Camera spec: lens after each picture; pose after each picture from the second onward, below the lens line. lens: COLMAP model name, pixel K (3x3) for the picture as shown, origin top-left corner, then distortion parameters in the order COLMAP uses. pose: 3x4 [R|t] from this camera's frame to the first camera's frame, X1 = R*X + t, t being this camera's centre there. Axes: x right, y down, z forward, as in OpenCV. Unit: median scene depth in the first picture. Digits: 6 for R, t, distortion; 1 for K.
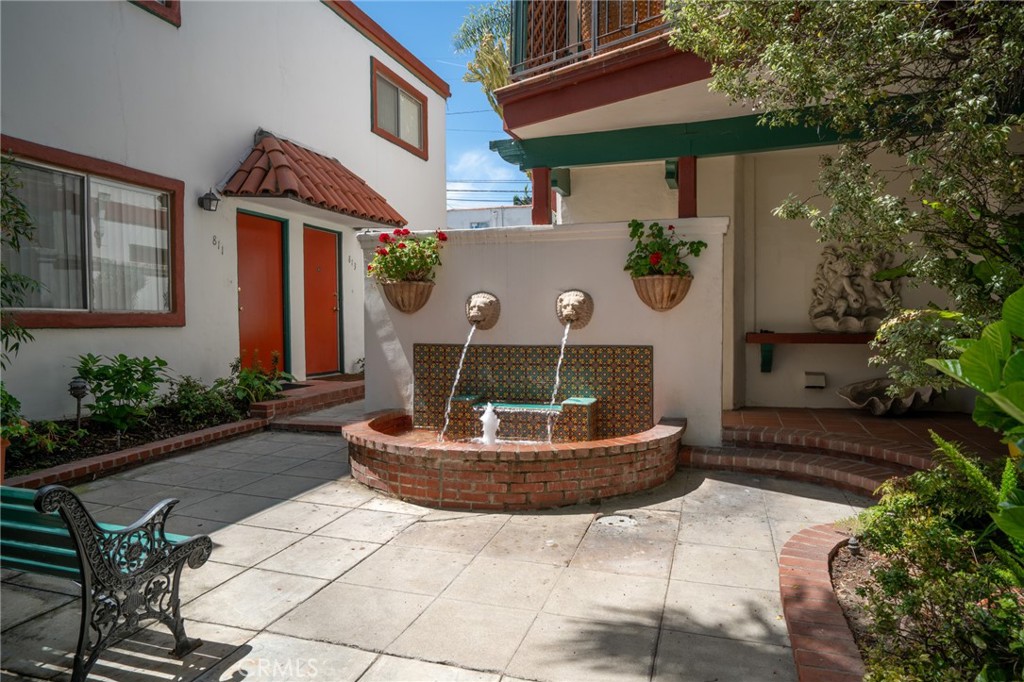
lens RADIAL K [[664.1, 0, 508.9], [0, 664.1, 340.4], [0, 0, 1]] dist [-0.003452, -0.000999]
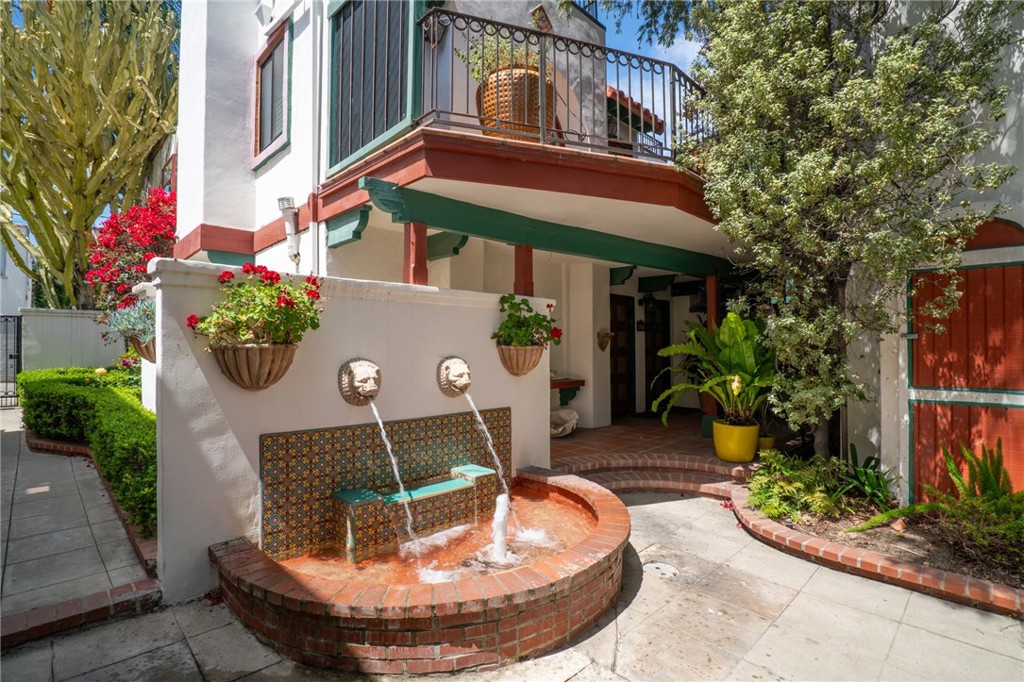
lens RADIAL K [[487.4, 0, 510.3], [0, 487.4, 344.8], [0, 0, 1]] dist [-0.041993, -0.000084]
pose [[0.471076, 0.013115, 0.881995, -0.490380], [0.031692, 0.998992, -0.031781, -0.067629], [-0.881523, 0.042923, 0.470185, 0.584779]]
